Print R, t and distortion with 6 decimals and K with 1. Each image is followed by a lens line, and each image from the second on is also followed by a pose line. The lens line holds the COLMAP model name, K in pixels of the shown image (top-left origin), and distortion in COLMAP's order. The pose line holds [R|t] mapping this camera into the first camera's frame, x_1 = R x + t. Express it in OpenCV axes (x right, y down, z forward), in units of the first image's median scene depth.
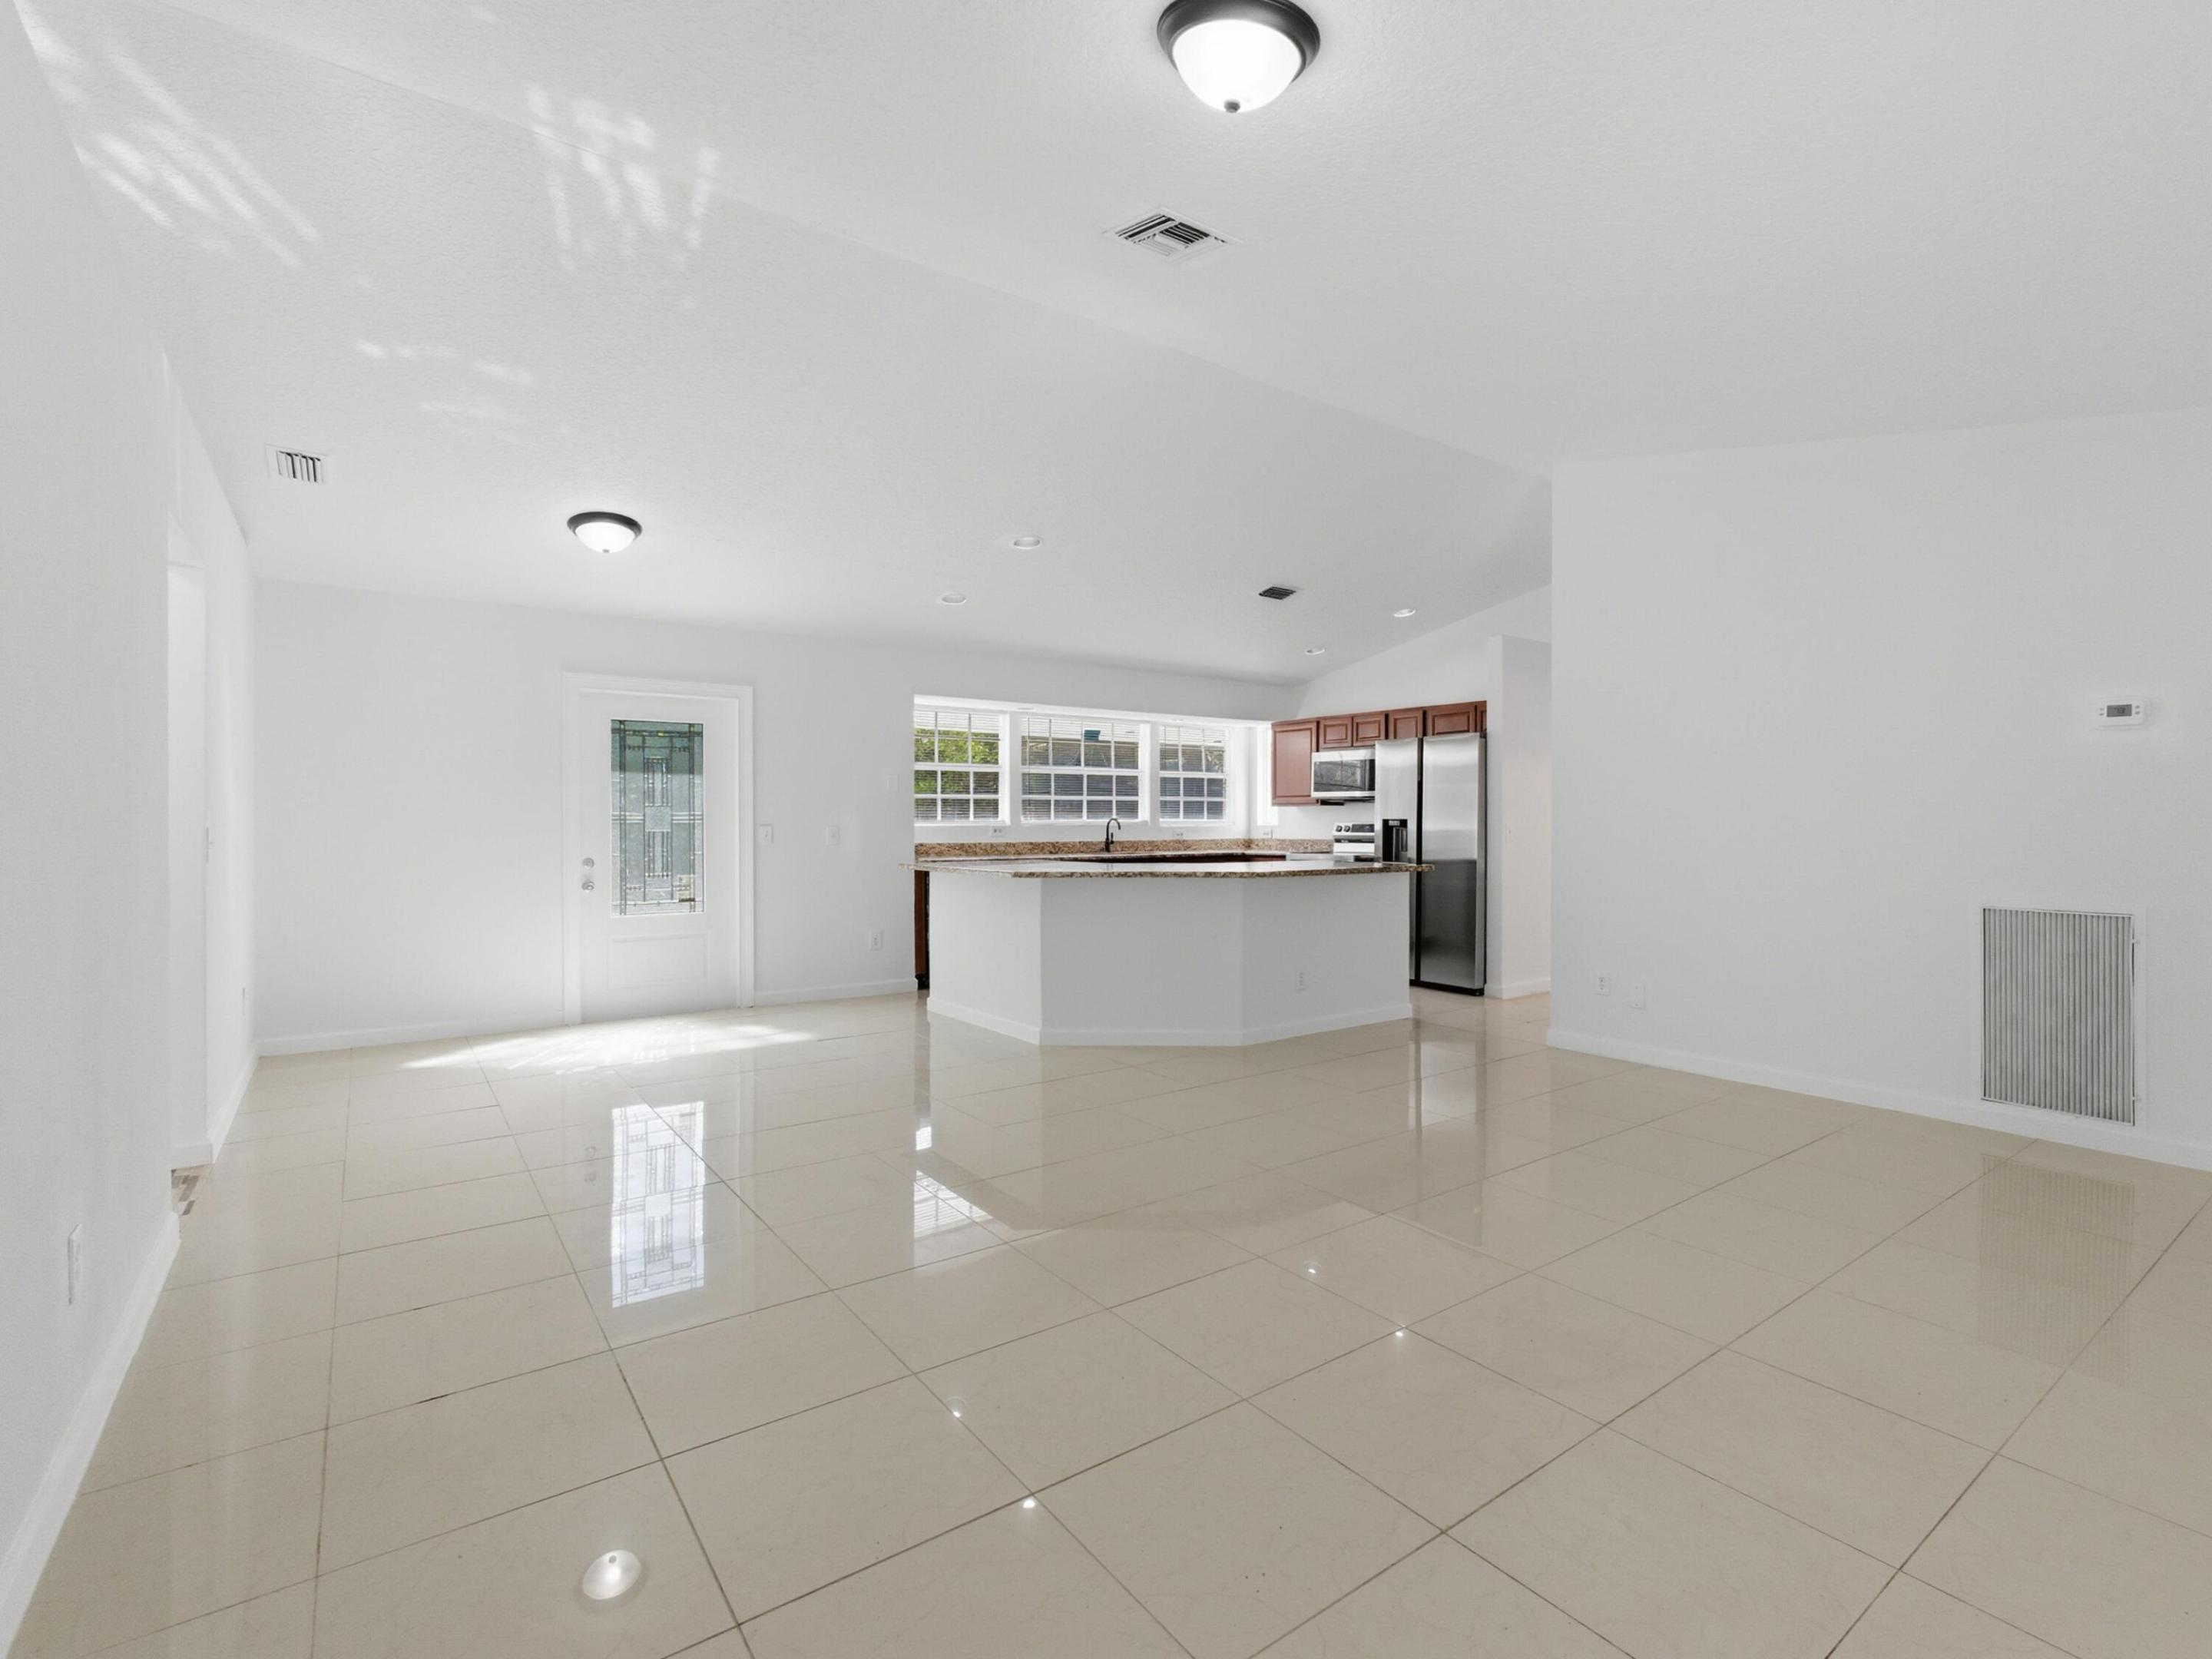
lens RADIAL K [[1050.9, 0, 1142.9], [0, 1050.9, 828.3], [0, 0, 1]] dist [-0.002161, 0.000921]
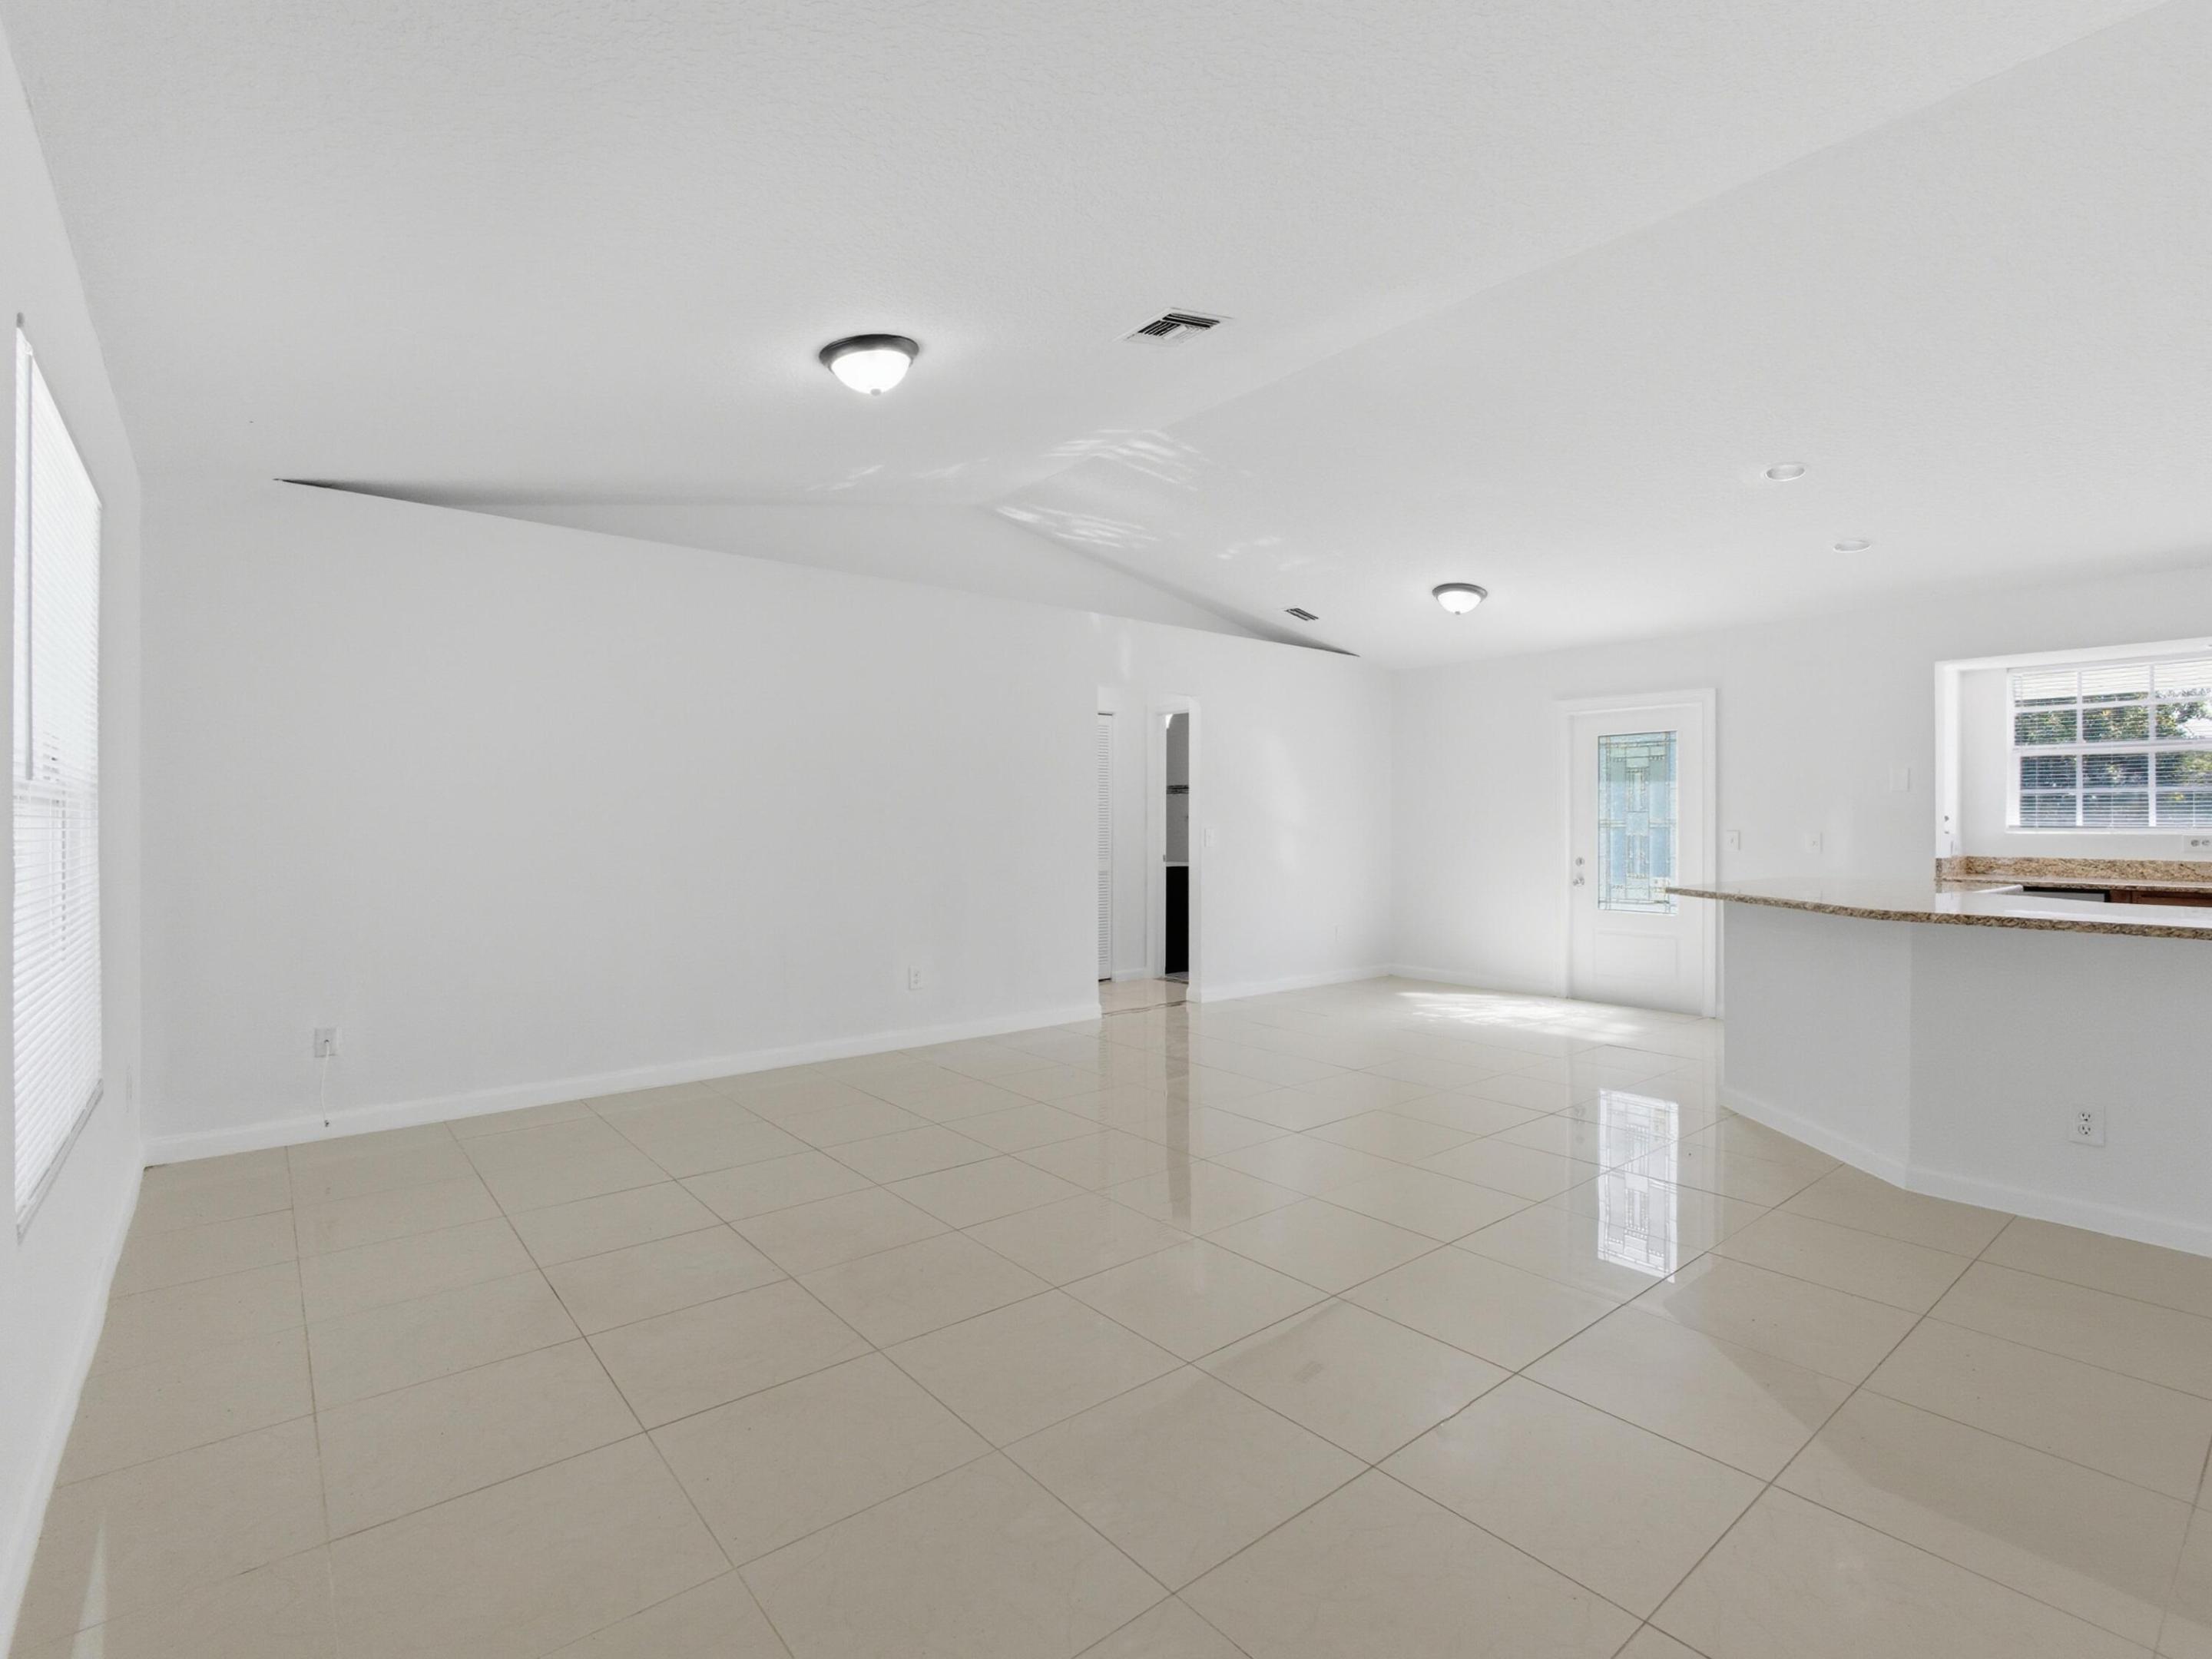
lens RADIAL K [[1050.9, 0, 1142.9], [0, 1050.9, 828.3], [0, 0, 1]] dist [-0.002161, 0.000921]
pose [[0.082768, 0.006358, -0.996549, 0.468567], [-0.007072, 0.999958, 0.005792, -0.005846], [0.996544, 0.006568, 0.082810, 0.338379]]
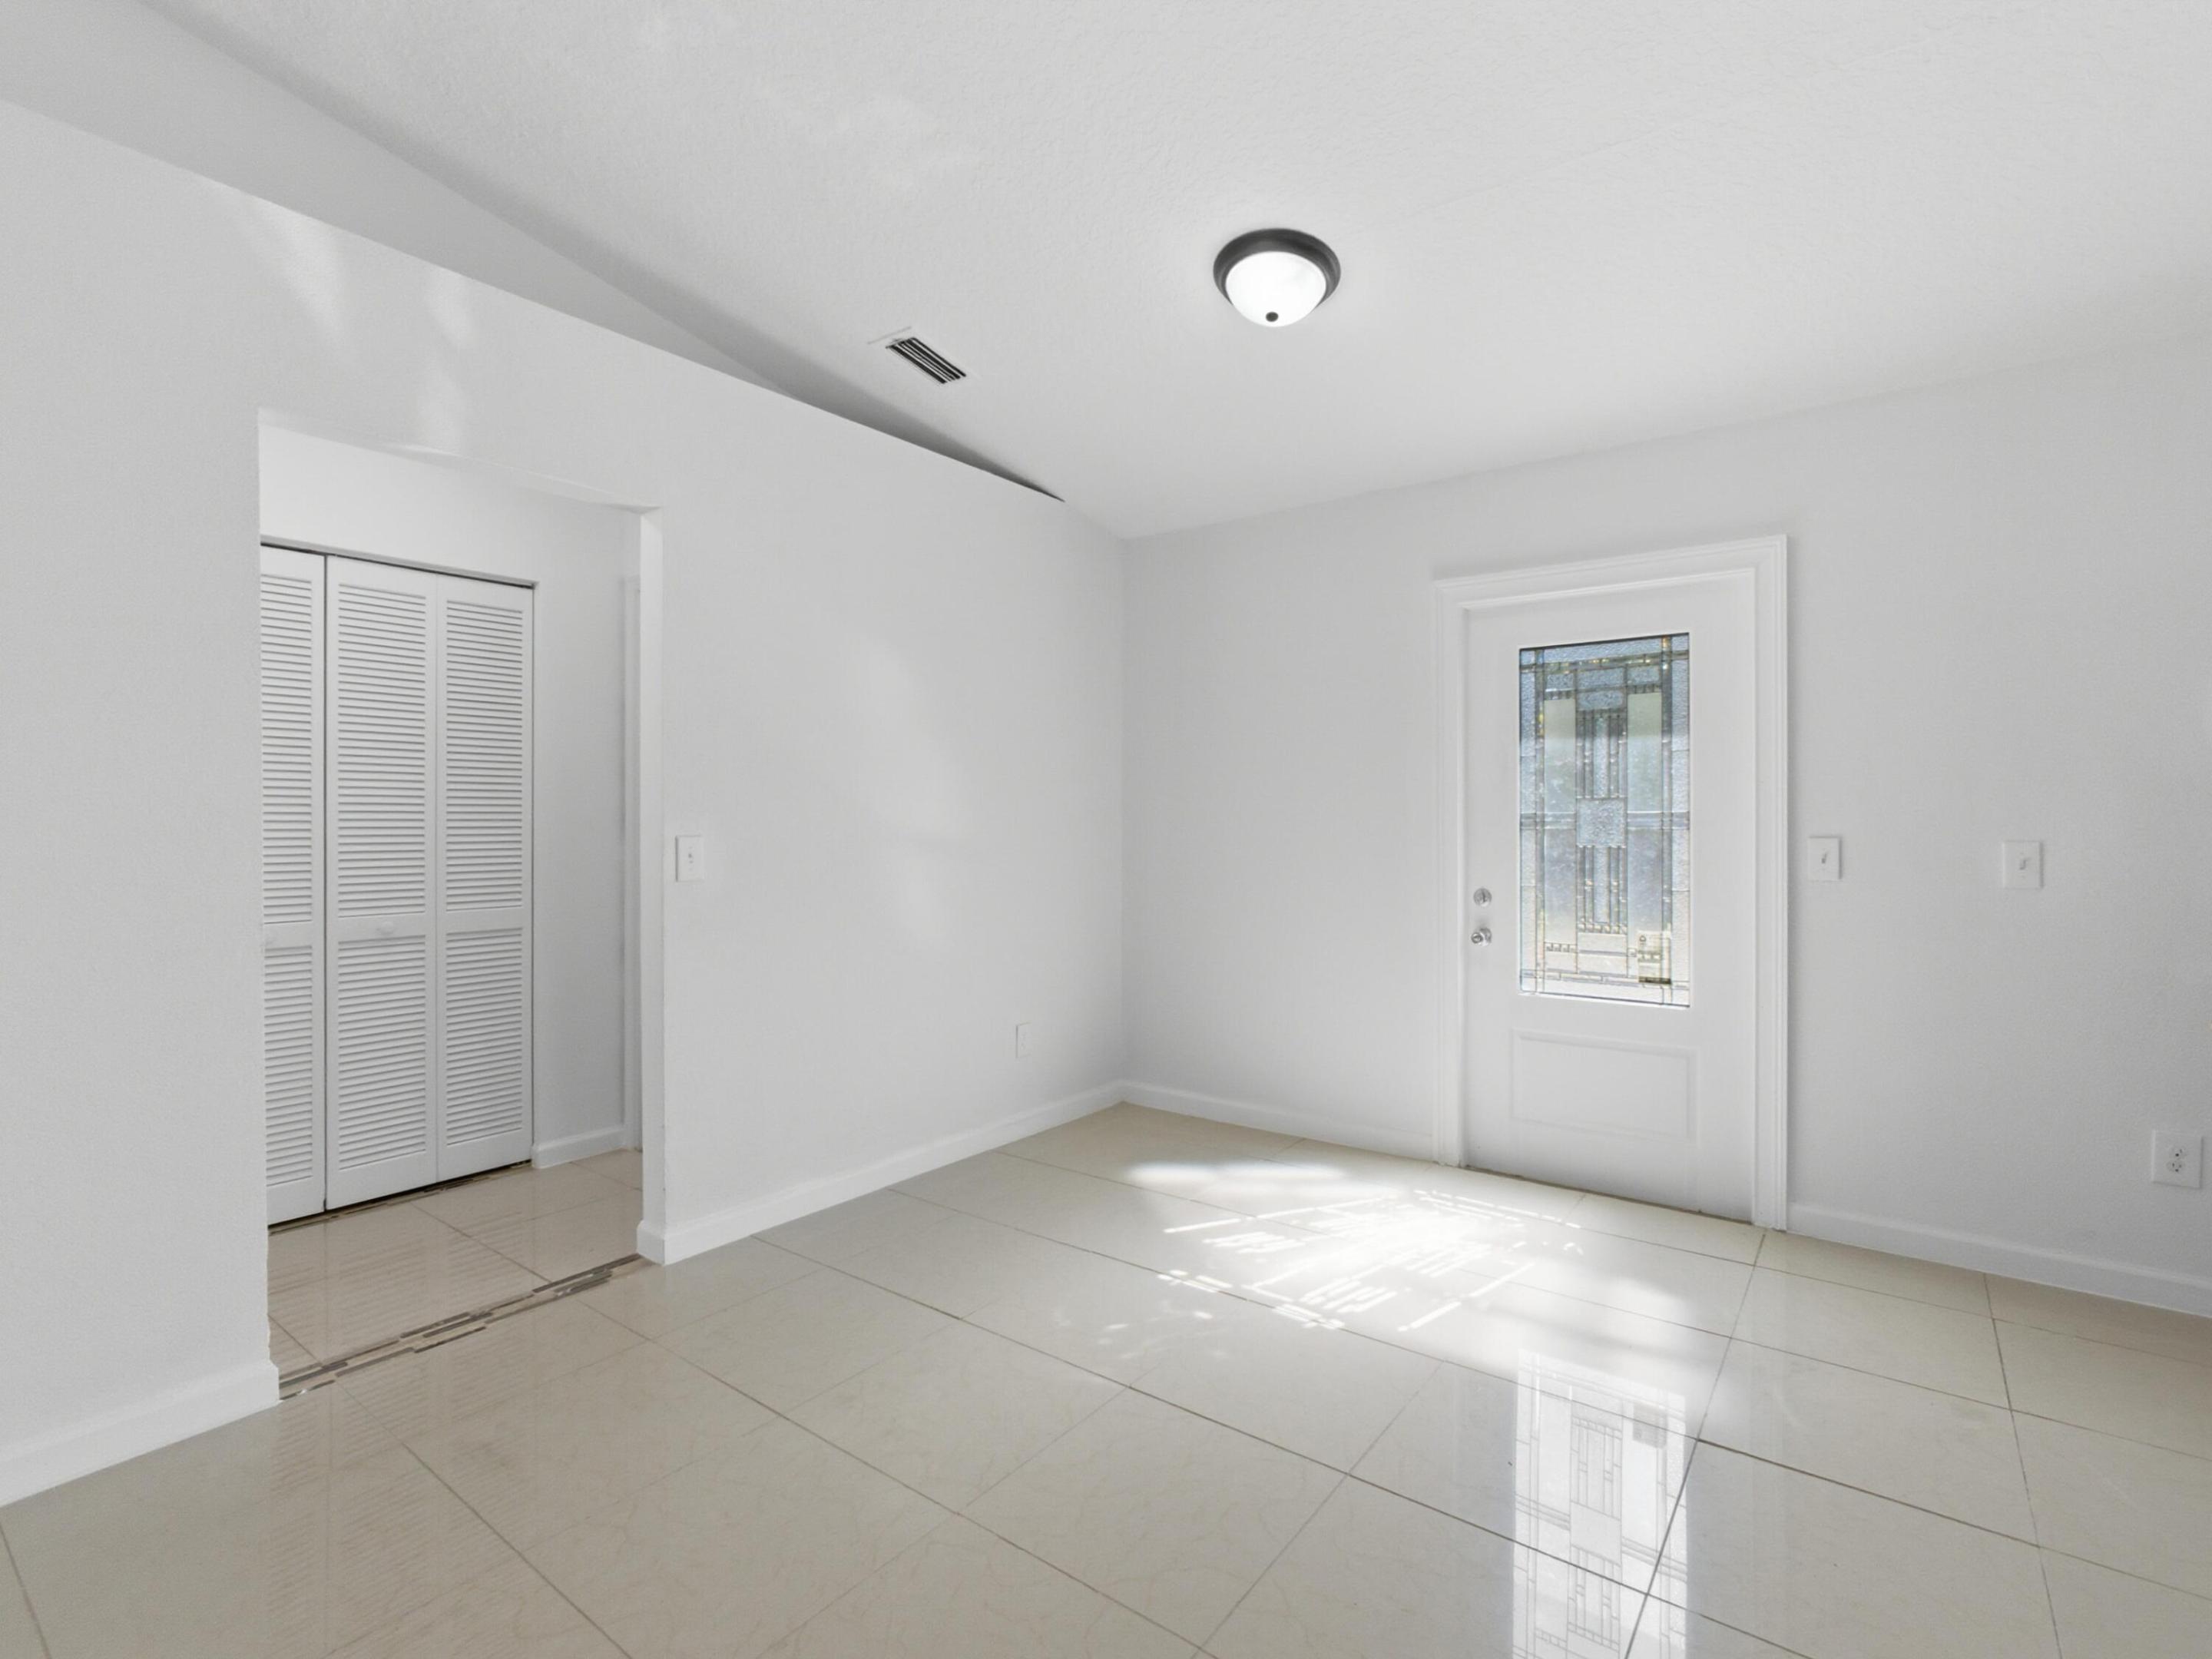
lens RADIAL K [[1050.9, 0, 1142.9], [0, 1050.9, 828.3], [0, 0, 1]] dist [-0.002161, 0.000921]
pose [[0.310526, 0.009633, -0.950516, -0.020886], [-0.005824, 0.999949, 0.008231, -0.007546], [0.950547, 0.002980, 0.310567, 0.507148]]
